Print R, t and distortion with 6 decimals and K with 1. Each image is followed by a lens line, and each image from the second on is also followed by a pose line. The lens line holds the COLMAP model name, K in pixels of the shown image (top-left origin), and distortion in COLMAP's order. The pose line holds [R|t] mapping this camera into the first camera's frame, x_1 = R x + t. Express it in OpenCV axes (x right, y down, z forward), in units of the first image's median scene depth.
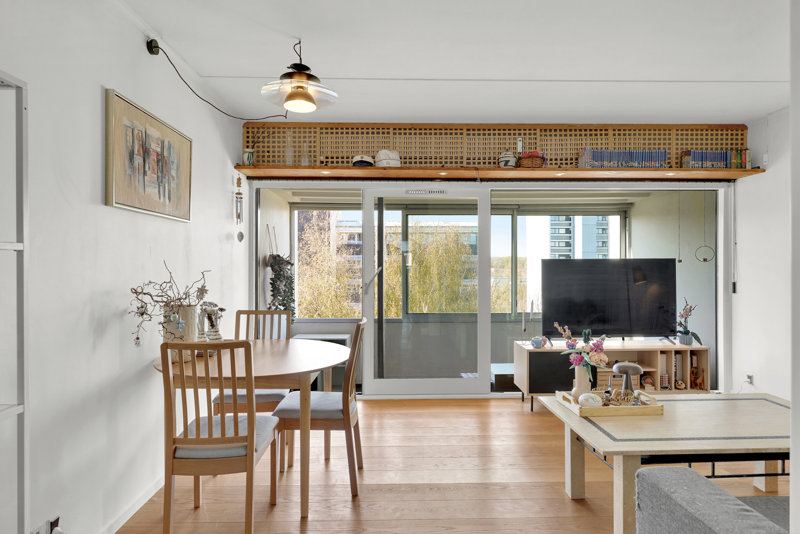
lens RADIAL K [[415.7, 0, 398.6], [0, 415.7, 261.6], [0, 0, 1]] dist [0.006123, 0.001089]
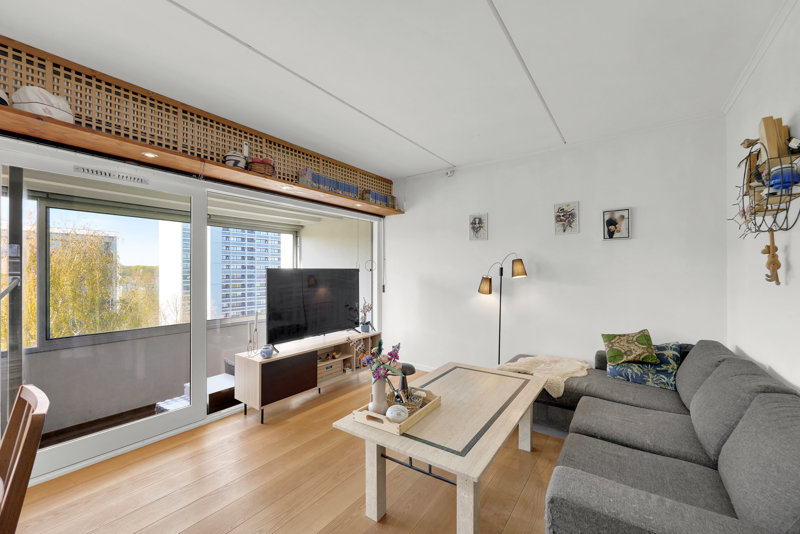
lens RADIAL K [[322.8, 0, 399.1], [0, 322.8, 272.1], [0, 0, 1]] dist [0.003014, 0.000570]
pose [[0.628983, 0.002558, 0.777415, -0.064080], [-0.006677, 0.999975, 0.002112, -0.000024], [-0.777390, -0.006519, 0.628985, 0.254281]]
